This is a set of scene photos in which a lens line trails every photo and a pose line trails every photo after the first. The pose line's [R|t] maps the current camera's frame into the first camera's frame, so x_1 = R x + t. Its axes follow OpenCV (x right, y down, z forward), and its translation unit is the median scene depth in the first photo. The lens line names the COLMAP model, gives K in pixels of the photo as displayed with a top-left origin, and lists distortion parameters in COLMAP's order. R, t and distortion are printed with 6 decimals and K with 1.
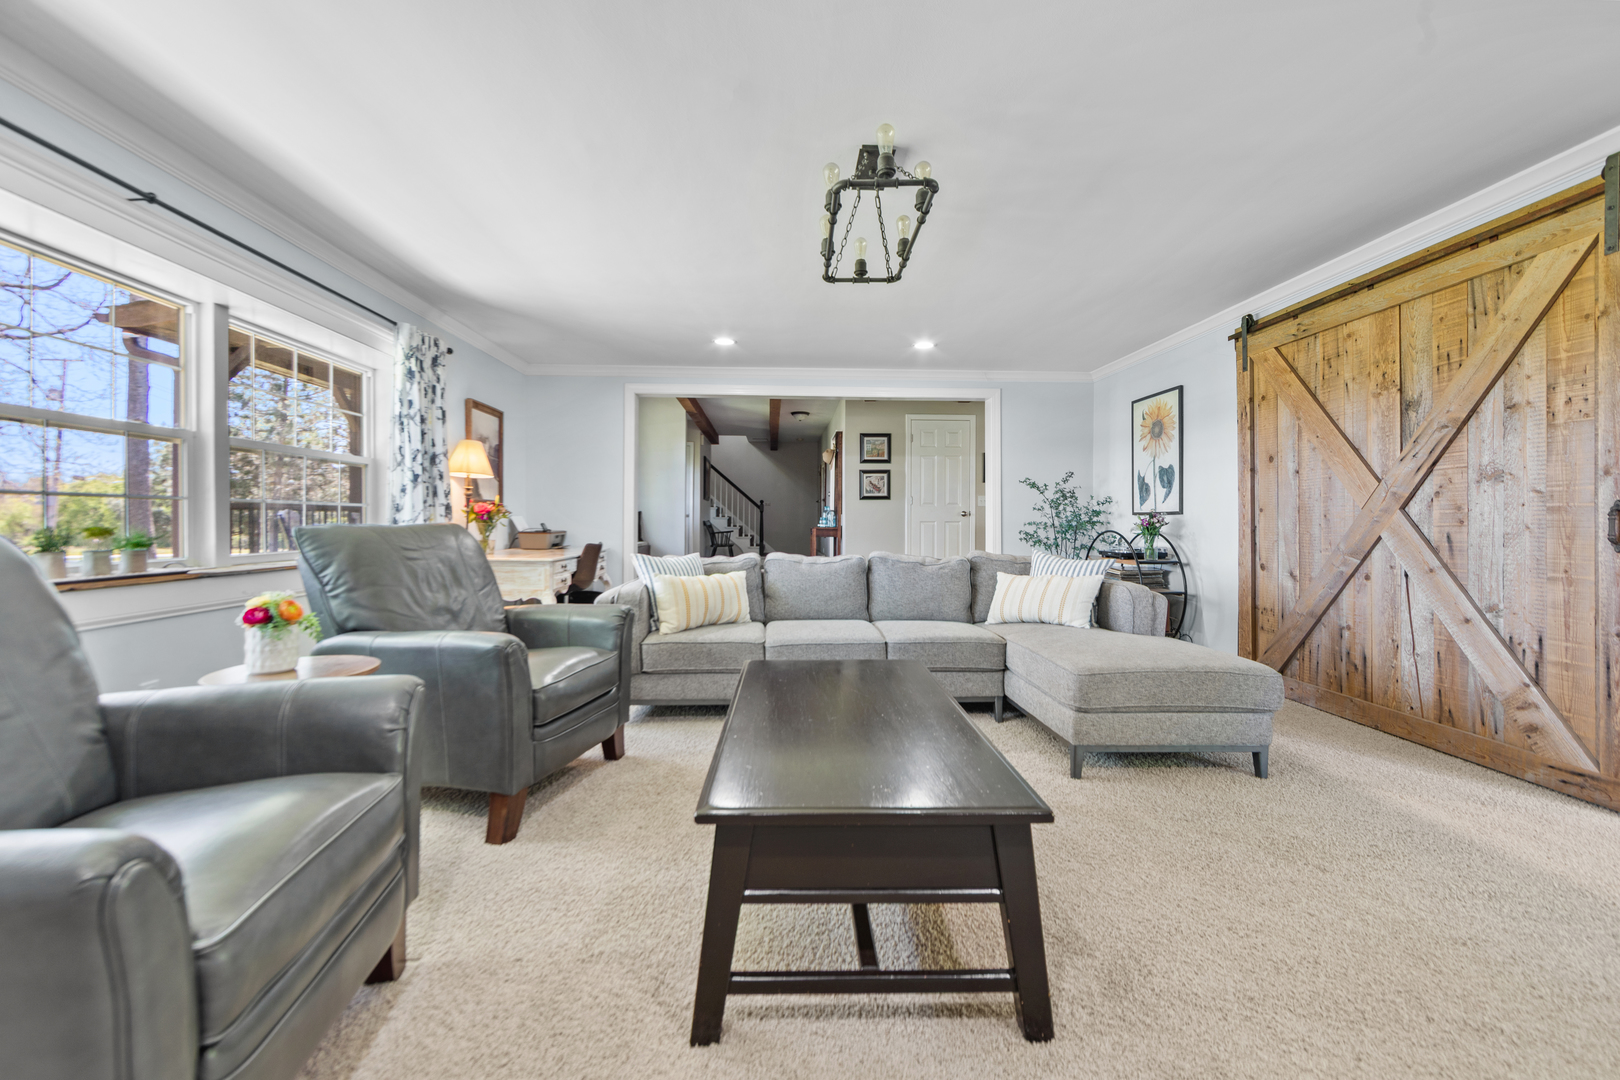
lens RADIAL K [[642.6, 0, 805.0], [0, 642.6, 524.6], [0, 0, 1]] dist [-0.000065, -0.000012]
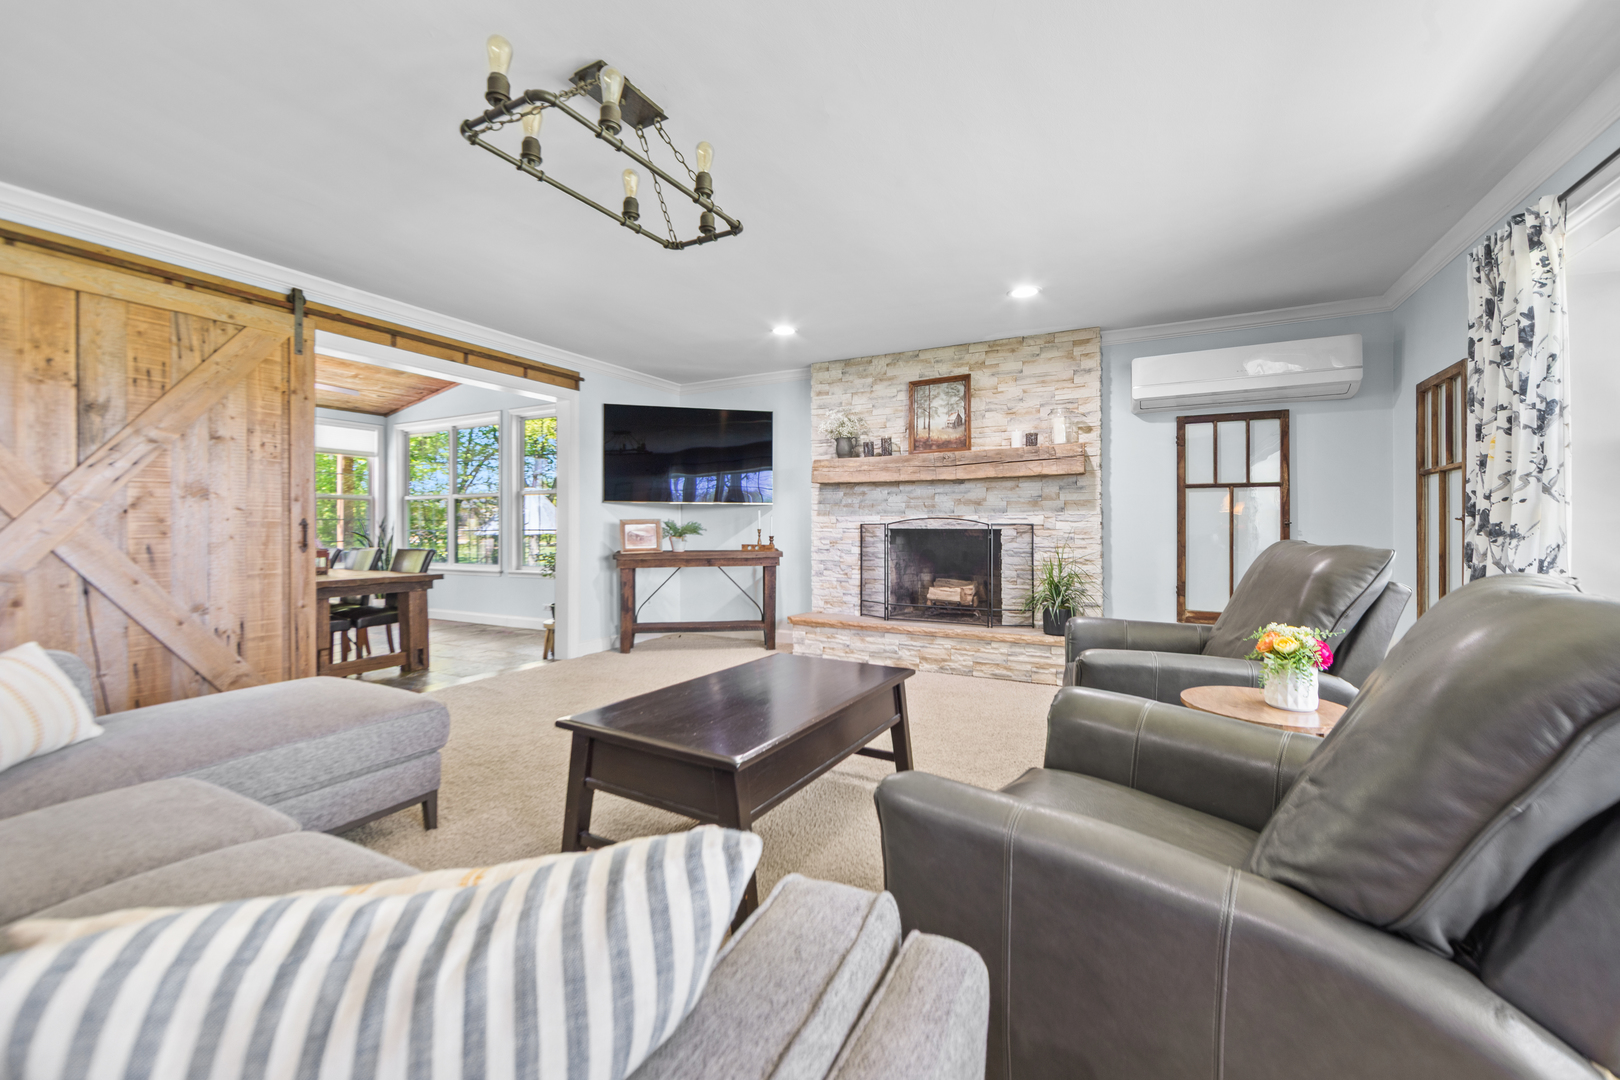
lens RADIAL K [[642.6, 0, 810.8], [0, 642.6, 529.3], [0, 0, 1]] dist [-0.000065, -0.000012]
pose [[-0.863666, 0.000713, 0.504063, -0.465270], [0.005376, 0.999955, 0.007797, -0.014576], [-0.504035, 0.009444, -0.863632, 1.452485]]
